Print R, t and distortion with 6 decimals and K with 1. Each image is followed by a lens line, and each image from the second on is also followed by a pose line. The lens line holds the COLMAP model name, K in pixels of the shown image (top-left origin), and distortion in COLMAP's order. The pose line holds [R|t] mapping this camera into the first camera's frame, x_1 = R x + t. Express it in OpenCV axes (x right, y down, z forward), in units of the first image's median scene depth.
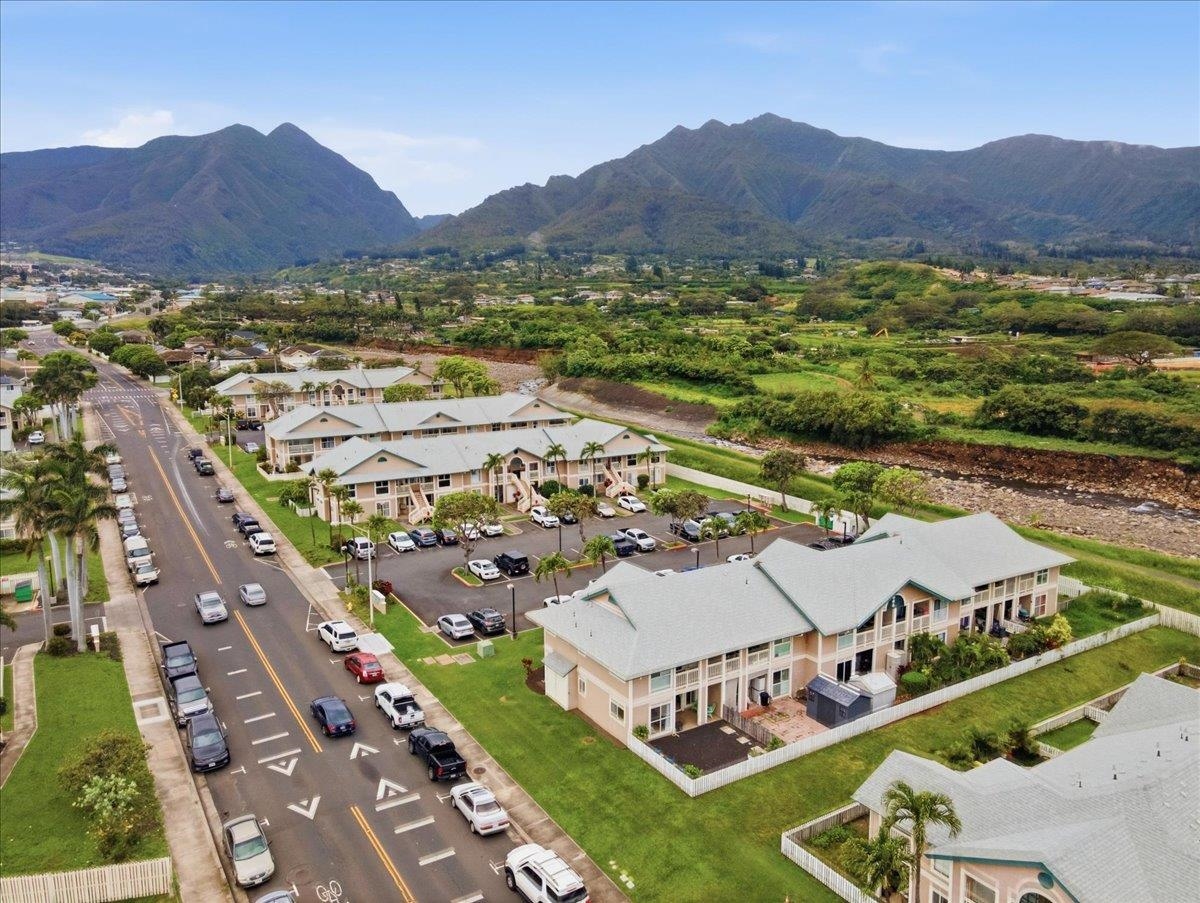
lens RADIAL K [[878.7, 0, 600.0], [0, 878.7, 451.5], [0, 0, 1]] dist [0.039460, 0.006697]
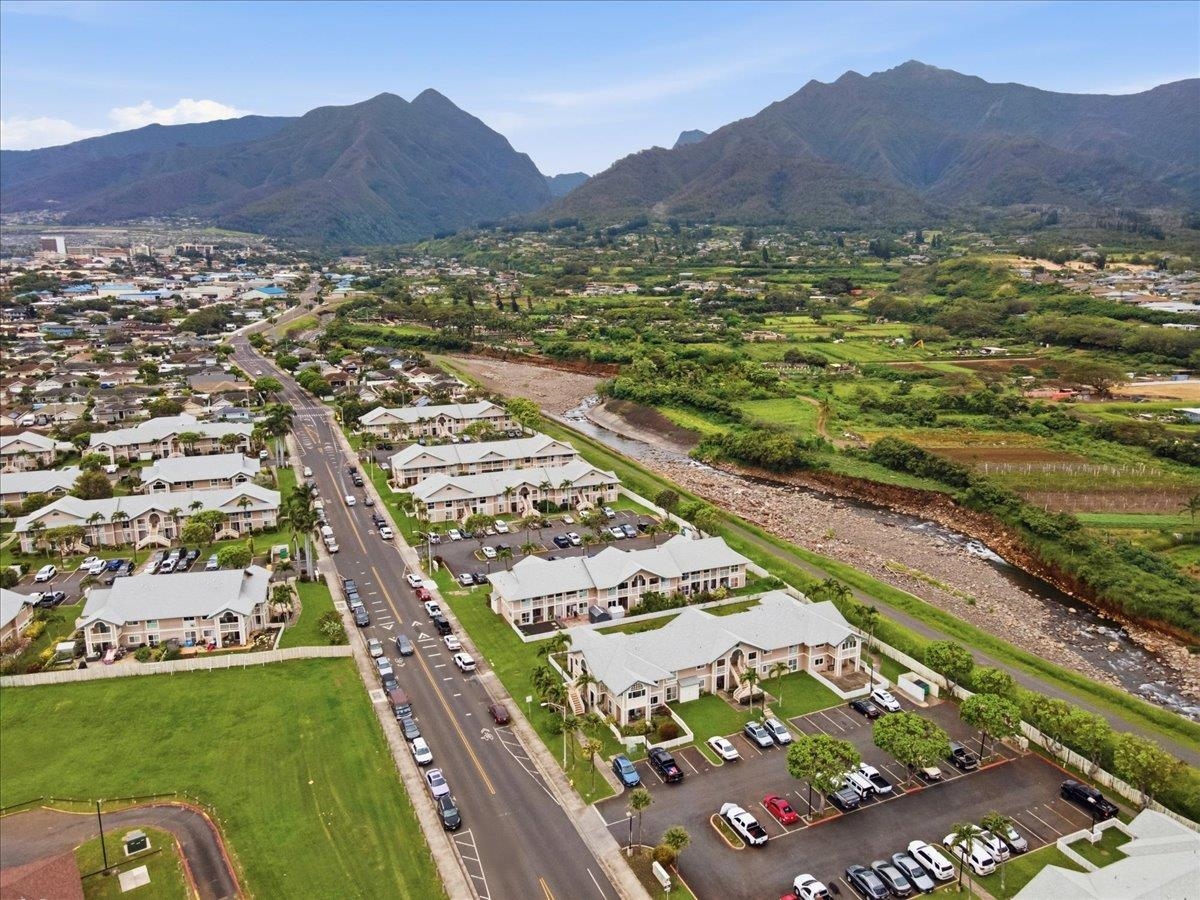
lens RADIAL K [[878.7, 0, 600.0], [0, 878.7, 450.0], [0, 0, 1]] dist [0.039460, 0.006697]
pose [[0.989082, 0.027817, -0.144717, 0.279900], [-0.021578, 0.998776, 0.044501, -0.135348], [0.145777, -0.040892, 0.988472, -0.657667]]
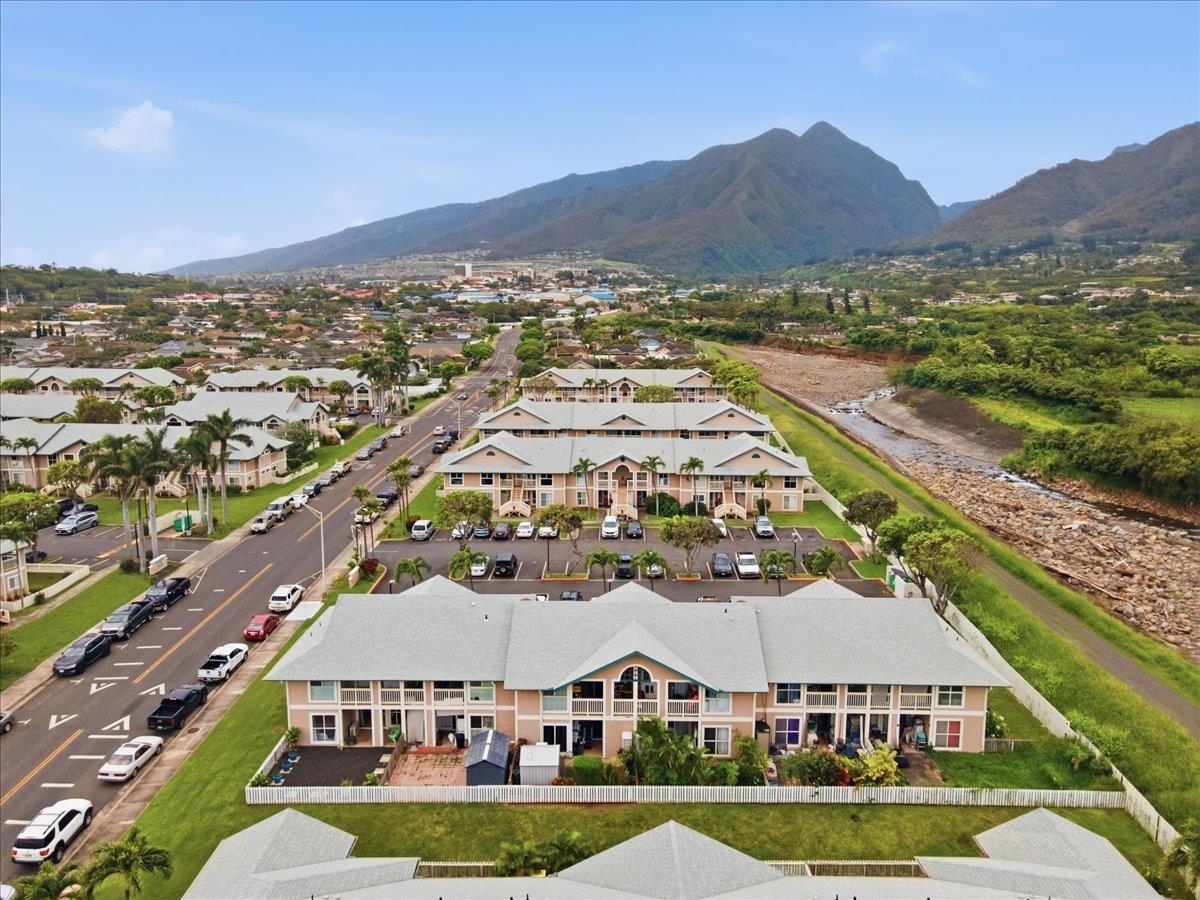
lens RADIAL K [[877.7, 0, 600.0], [0, 877.7, 450.0], [0, 0, 1]] dist [0.008822, 0.064143]
pose [[0.843758, 0.096437, -0.527989, 0.364191], [-0.095582, 0.994999, 0.028991, -0.032706], [0.528145, 0.026005, 0.848756, 0.128561]]
